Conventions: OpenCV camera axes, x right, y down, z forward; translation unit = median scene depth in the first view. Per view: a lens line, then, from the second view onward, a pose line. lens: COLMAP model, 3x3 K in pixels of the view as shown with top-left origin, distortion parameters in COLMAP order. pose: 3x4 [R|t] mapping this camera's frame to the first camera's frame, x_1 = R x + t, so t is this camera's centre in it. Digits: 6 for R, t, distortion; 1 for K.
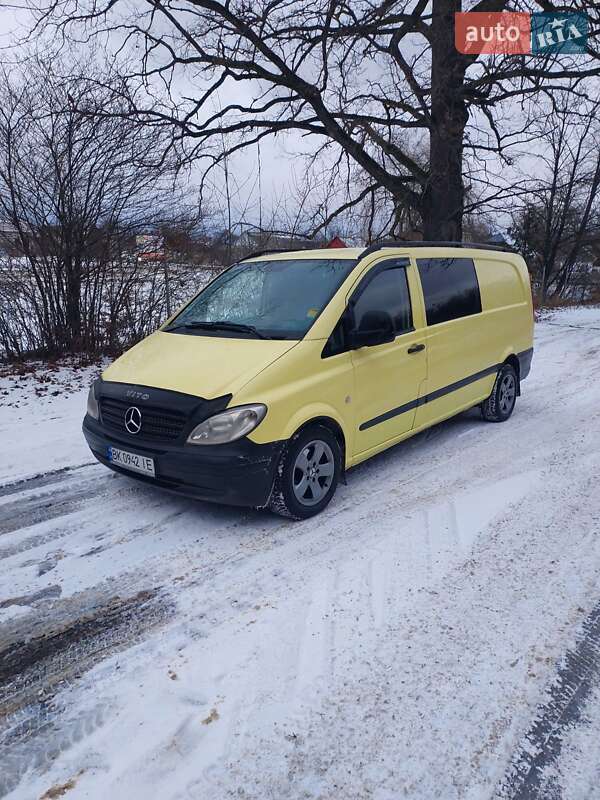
lens RADIAL K [[572.1, 0, 299.5], [0, 572.1, 384.2], [0, 0, 1]] dist [0.039470, -0.021947]
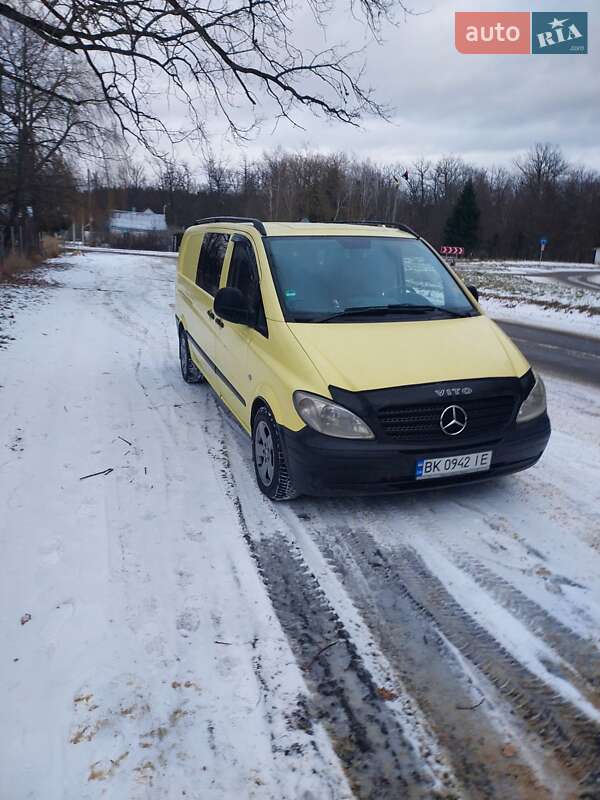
lens RADIAL K [[572.1, 0, 299.5], [0, 572.1, 384.2], [0, 0, 1]] dist [0.039470, -0.021947]
pose [[0.485700, -0.187696, 0.853736, -1.128840], [0.126897, 0.981469, 0.143585, -0.148326], [-0.864866, 0.038597, 0.500517, 0.732866]]
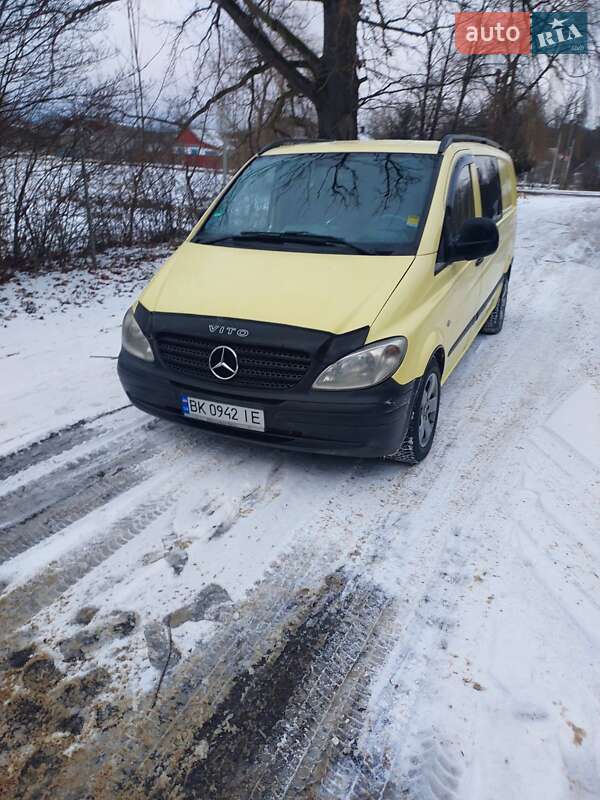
lens RADIAL K [[562.8, 0, 303.1], [0, 562.8, 397.7], [0, 0, 1]] dist [0.059155, -0.071894]
pose [[0.964999, -0.076263, 0.250918, -0.369604], [0.027806, 0.981144, 0.191268, -0.034802], [-0.260773, -0.177596, 0.948924, 0.218268]]
